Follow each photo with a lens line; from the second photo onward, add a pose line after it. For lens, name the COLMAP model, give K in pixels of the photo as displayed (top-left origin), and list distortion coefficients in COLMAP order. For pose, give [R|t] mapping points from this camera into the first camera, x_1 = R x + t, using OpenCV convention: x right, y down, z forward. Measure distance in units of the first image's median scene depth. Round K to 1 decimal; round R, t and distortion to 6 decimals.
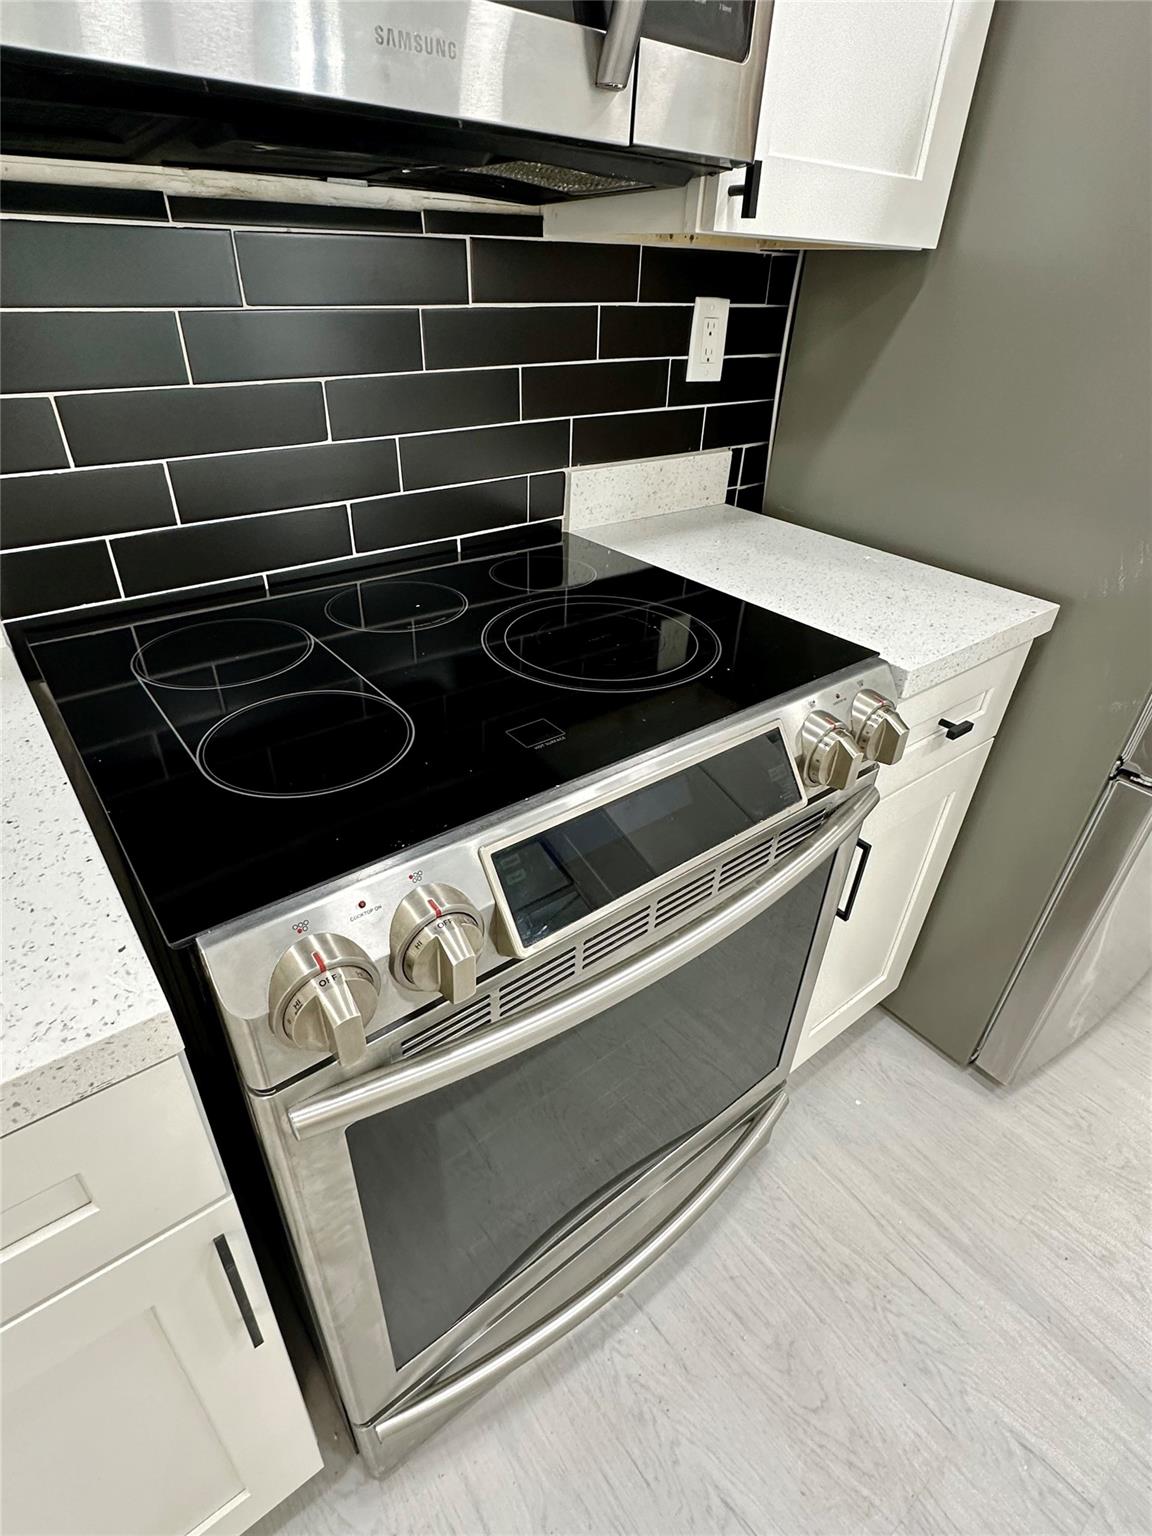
lens RADIAL K [[776.9, 0, 569.5], [0, 776.9, 768.1], [0, 0, 1]] dist [-0.001914, 0.000569]
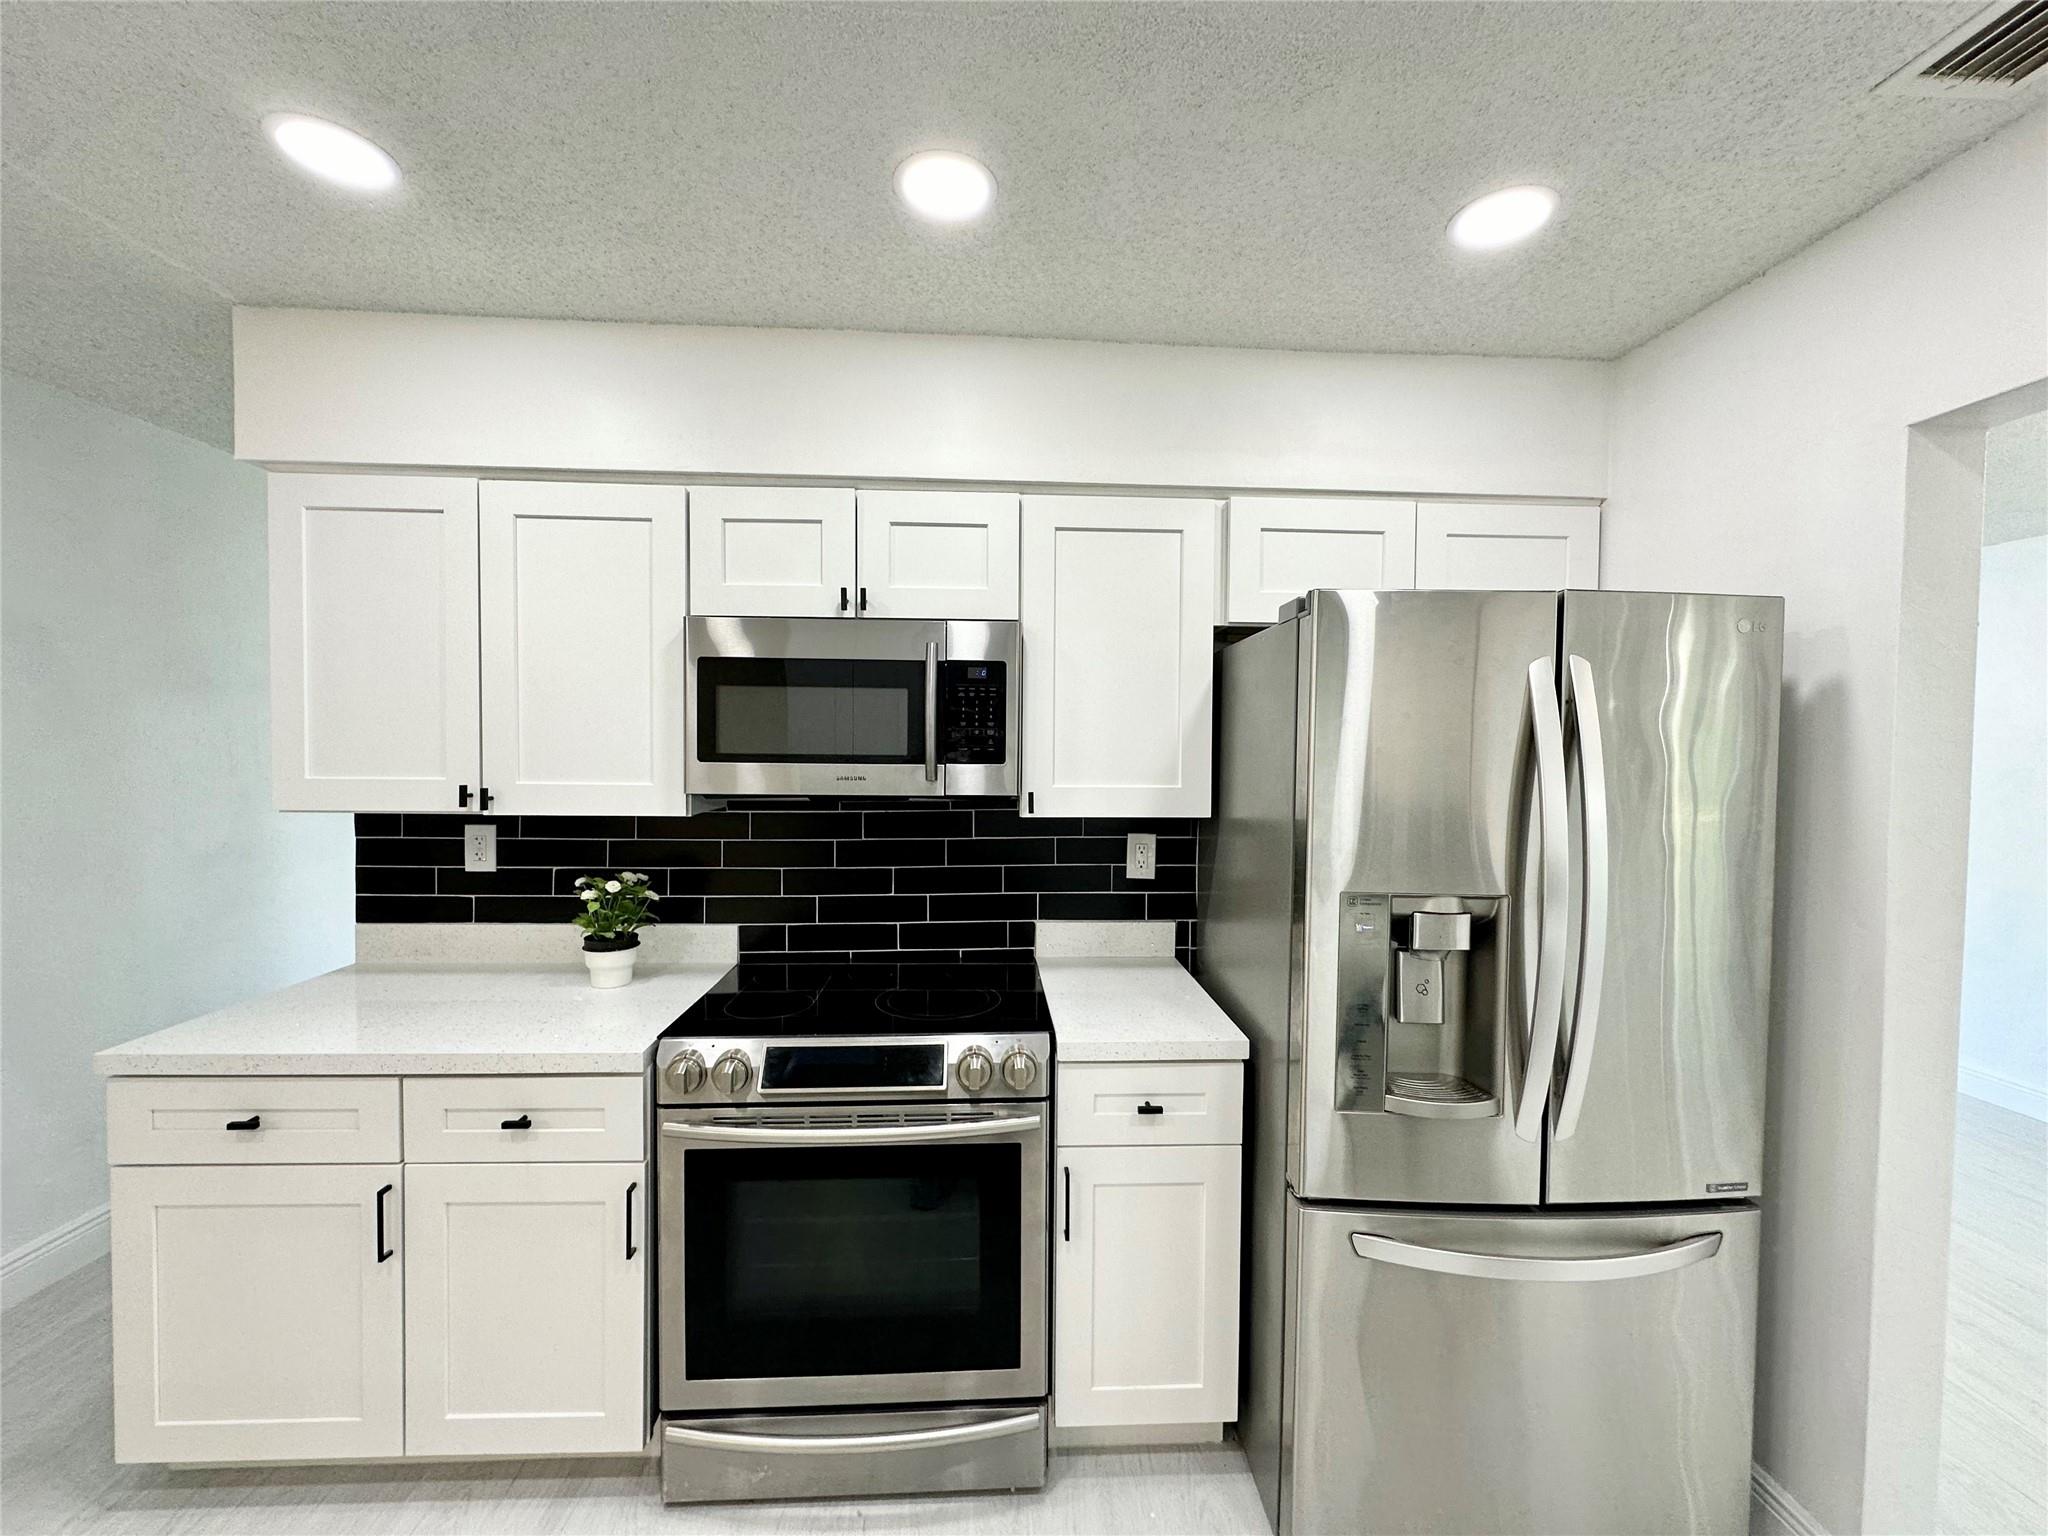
lens RADIAL K [[818.2, 0, 1008.2], [0, 818.2, 773.3], [0, 0, 1]] dist [-0.000280, 0.000032]
pose [[0.802156, -0.012392, -0.596986, 1.008326], [-0.301629, 0.854440, -0.423028, 0.113022], [0.515331, 0.519403, 0.681656, -0.413210]]
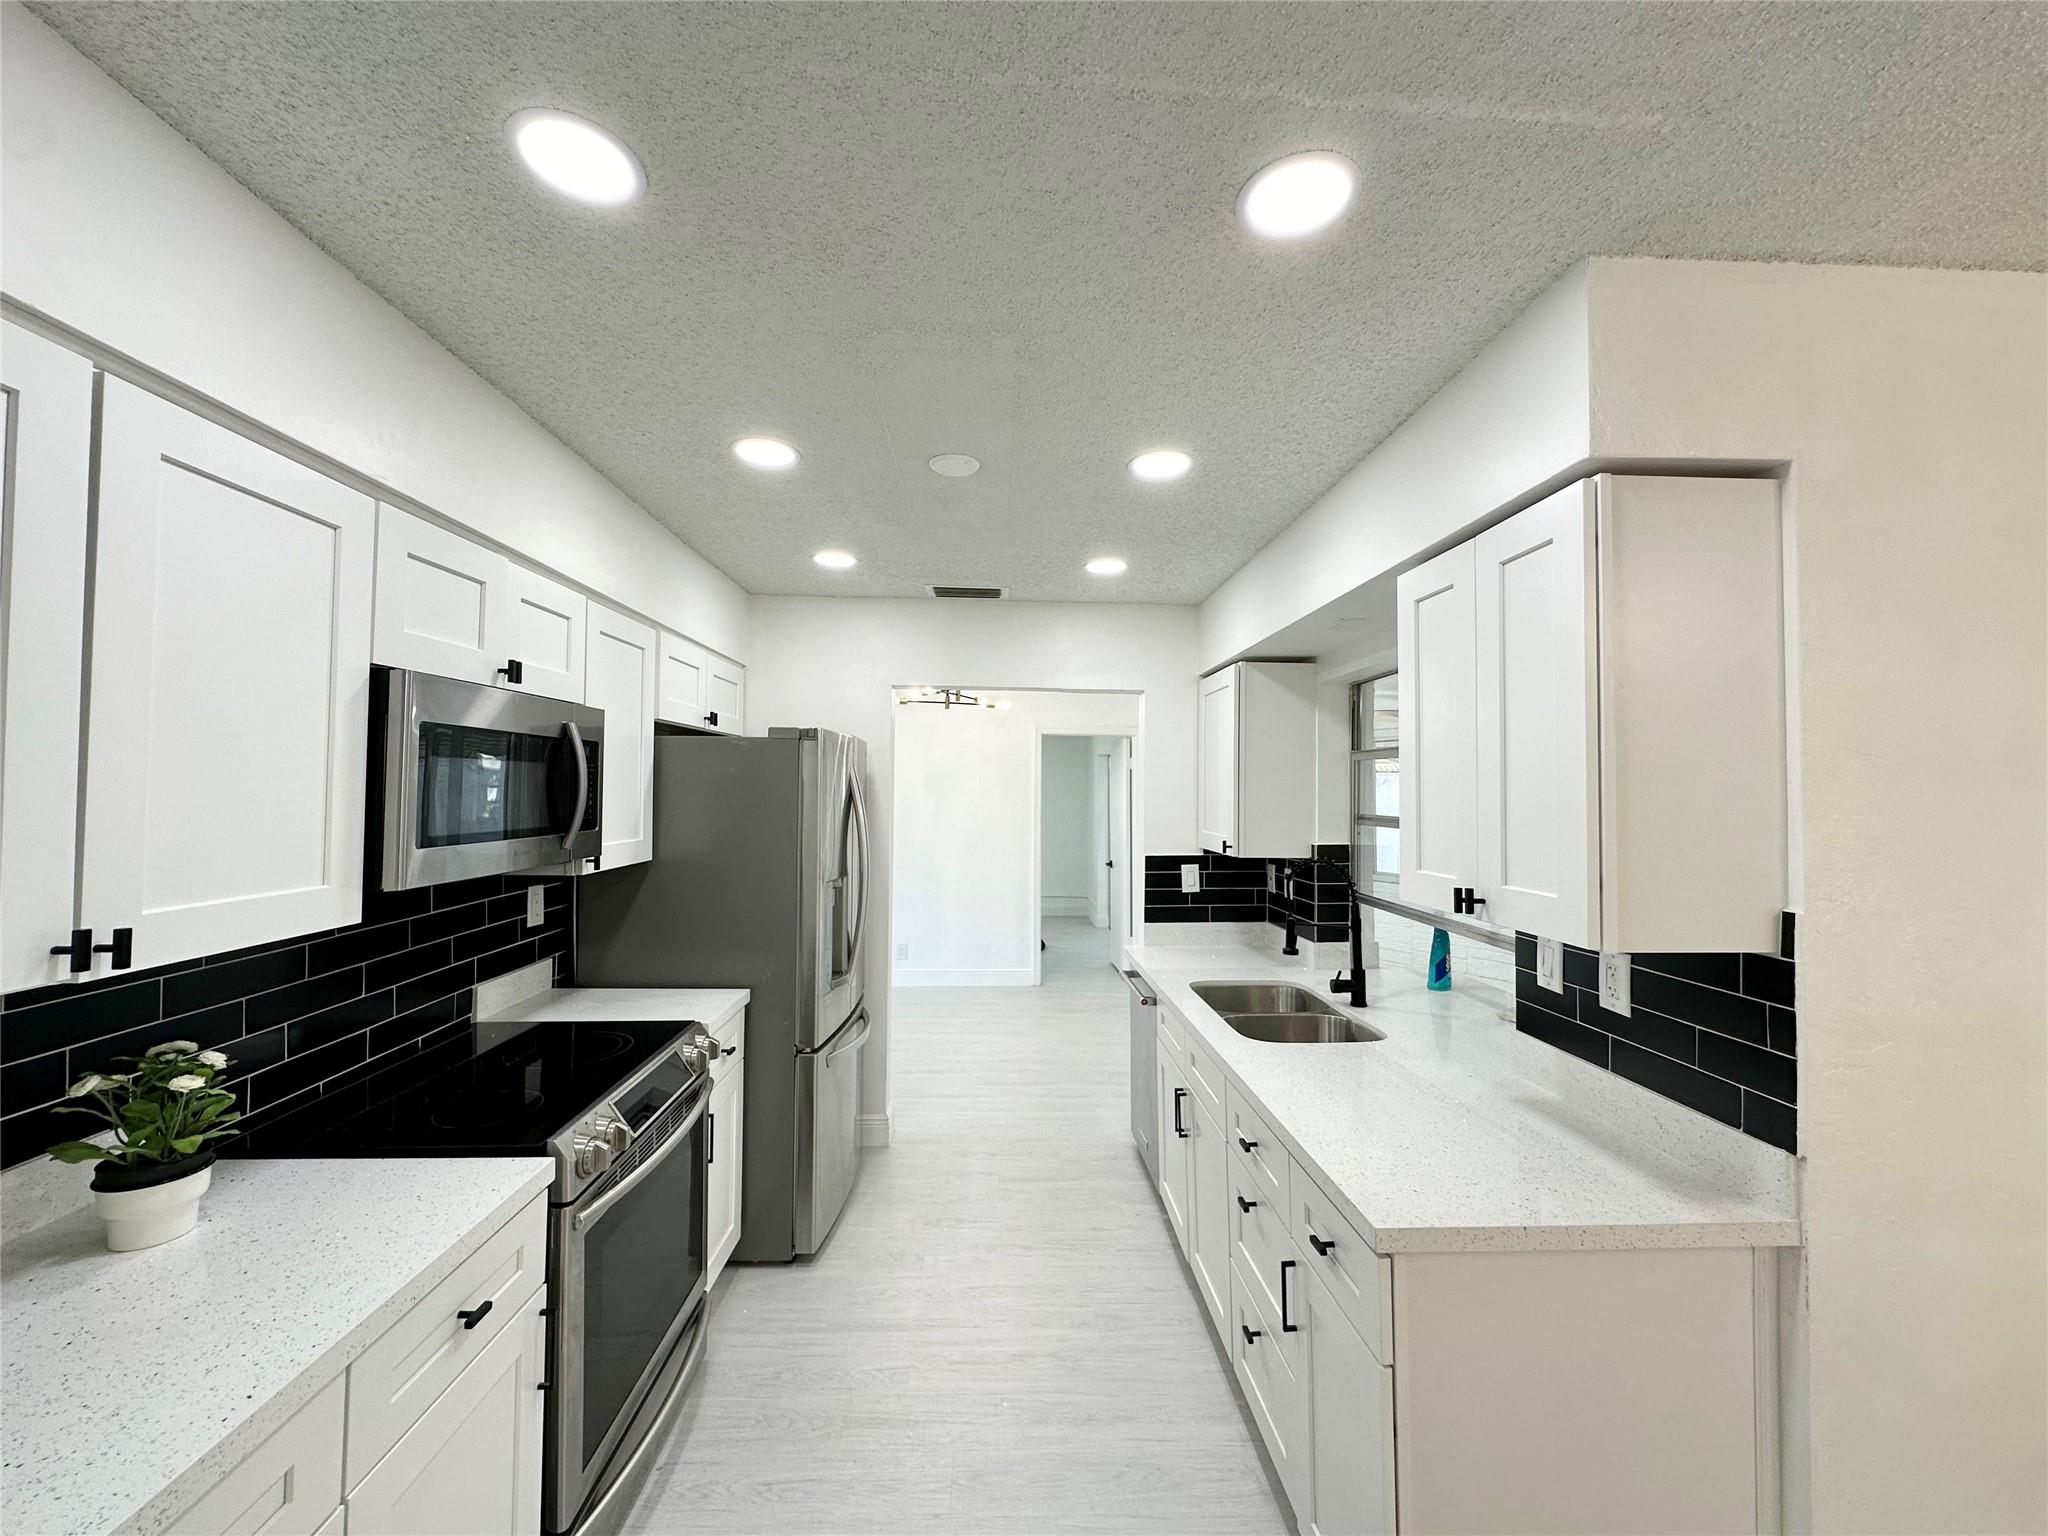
lens RADIAL K [[818.2, 0, 1017.5], [0, 818.2, 764.3], [0, 0, 1]] dist [-0.000280, 0.000032]
pose [[0.588672, -0.010272, 0.808307, -0.740451], [0.447973, 0.836484, -0.315618, 0.308449], [-0.672894, 0.547895, 0.497016, -0.957566]]
